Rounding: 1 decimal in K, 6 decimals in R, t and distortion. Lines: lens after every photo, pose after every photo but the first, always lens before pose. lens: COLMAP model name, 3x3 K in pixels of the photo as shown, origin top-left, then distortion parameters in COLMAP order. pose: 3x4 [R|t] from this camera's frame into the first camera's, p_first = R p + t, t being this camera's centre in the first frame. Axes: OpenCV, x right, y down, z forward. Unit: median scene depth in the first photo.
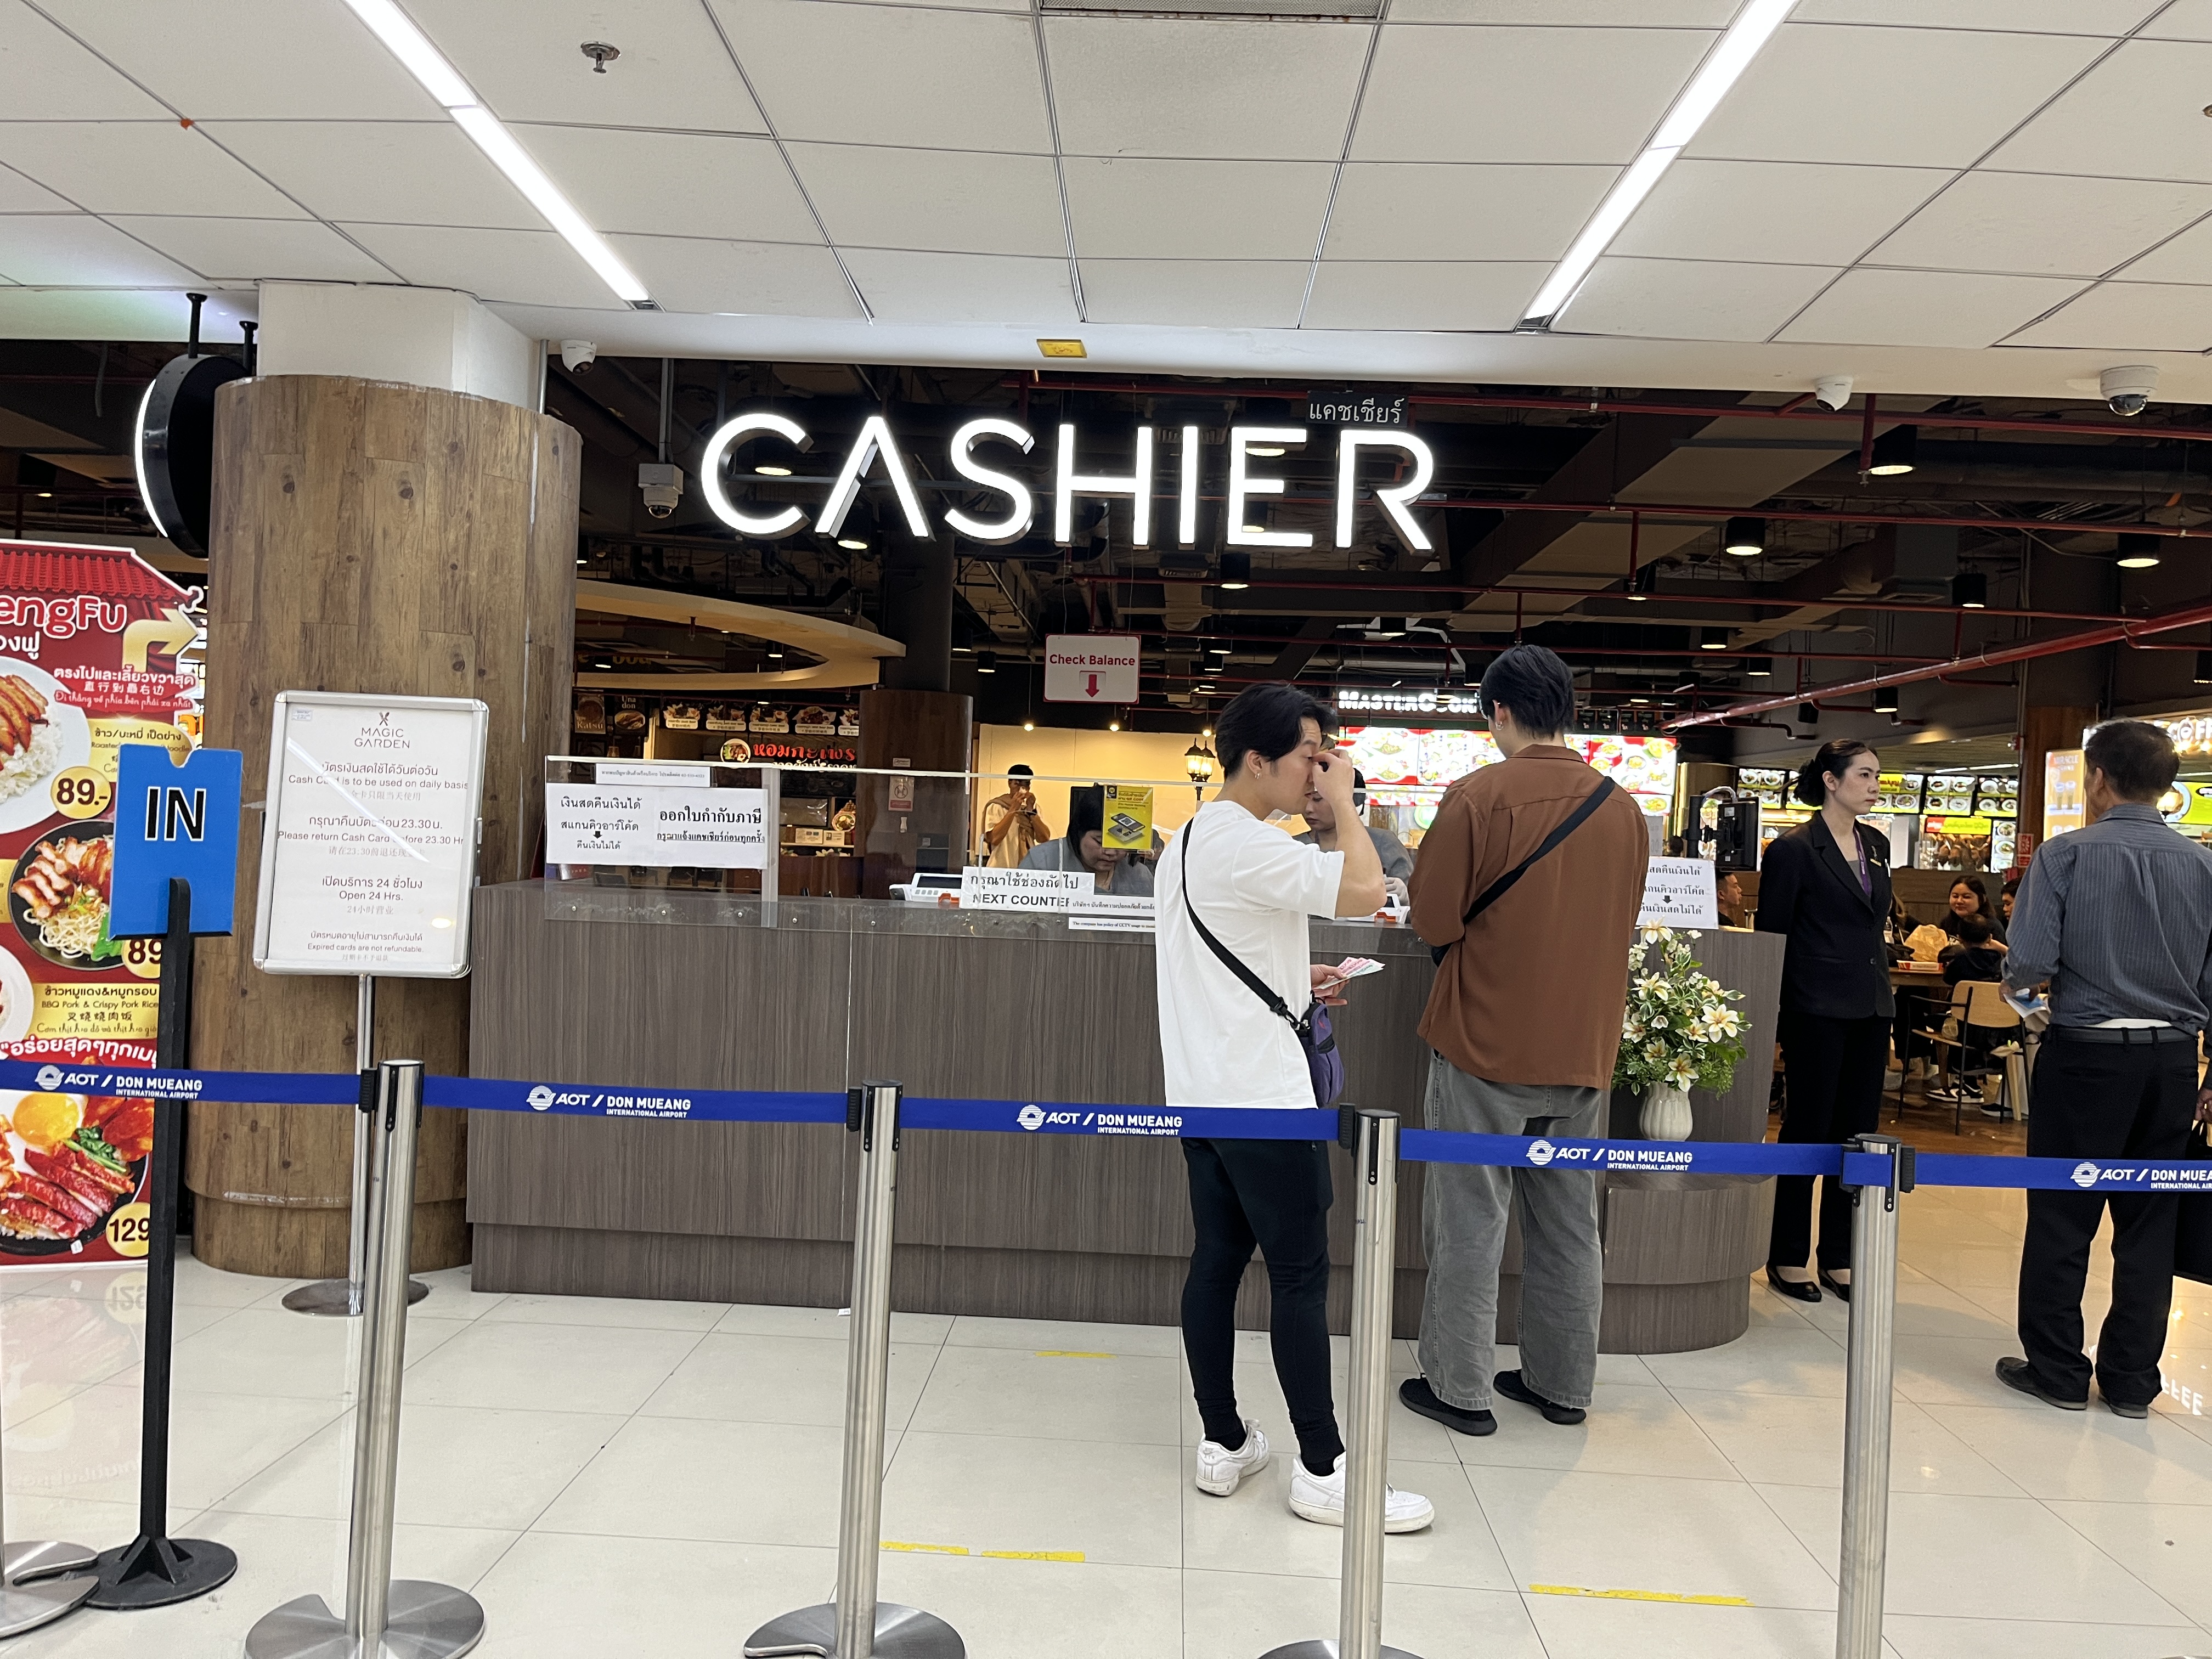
lens RADIAL K [[1649.7, 0, 1106.0], [0, 1649.7, 829.5], [0, 0, 1]] dist [-0.005535, -0.008205]
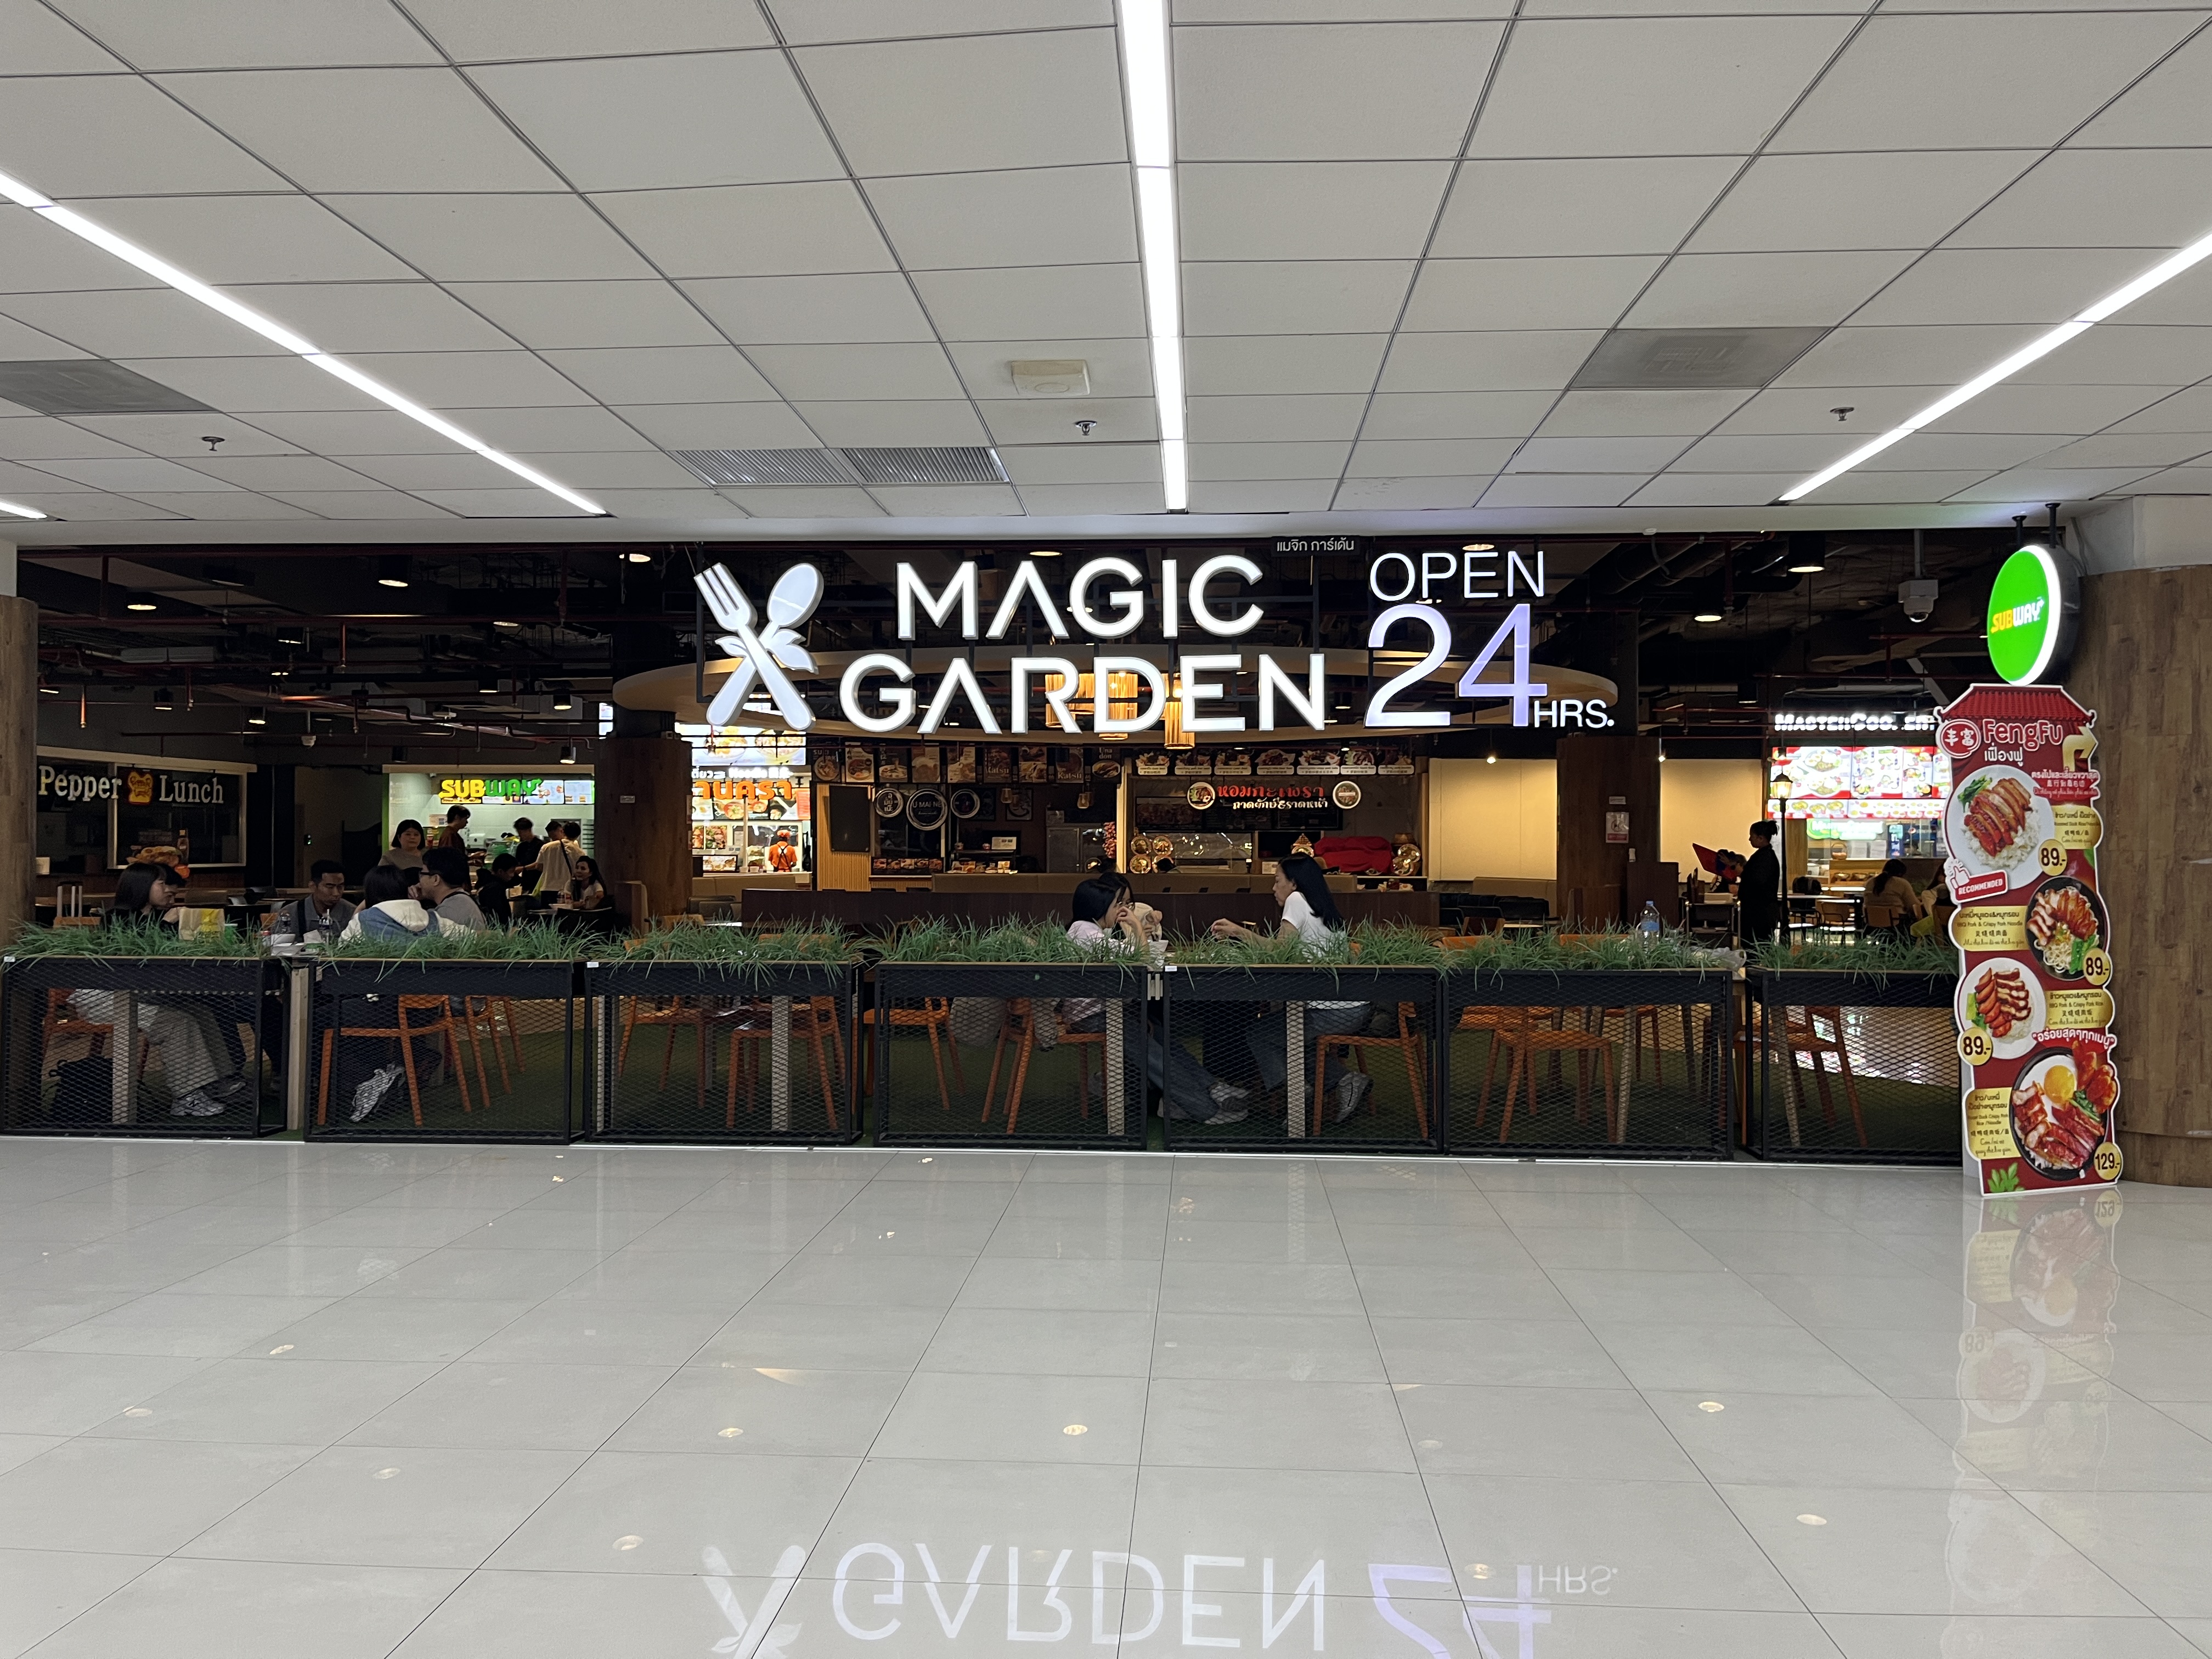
lens RADIAL K [[1649.7, 0, 1106.0], [0, 1649.7, 829.5], [0, 0, 1]] dist [-0.005535, -0.008205]
pose [[0.998626, -0.040760, -0.032924, -1.400759], [0.040296, 0.999081, -0.014616, -0.059190], [0.033489, 0.013269, 0.999351, -0.462905]]
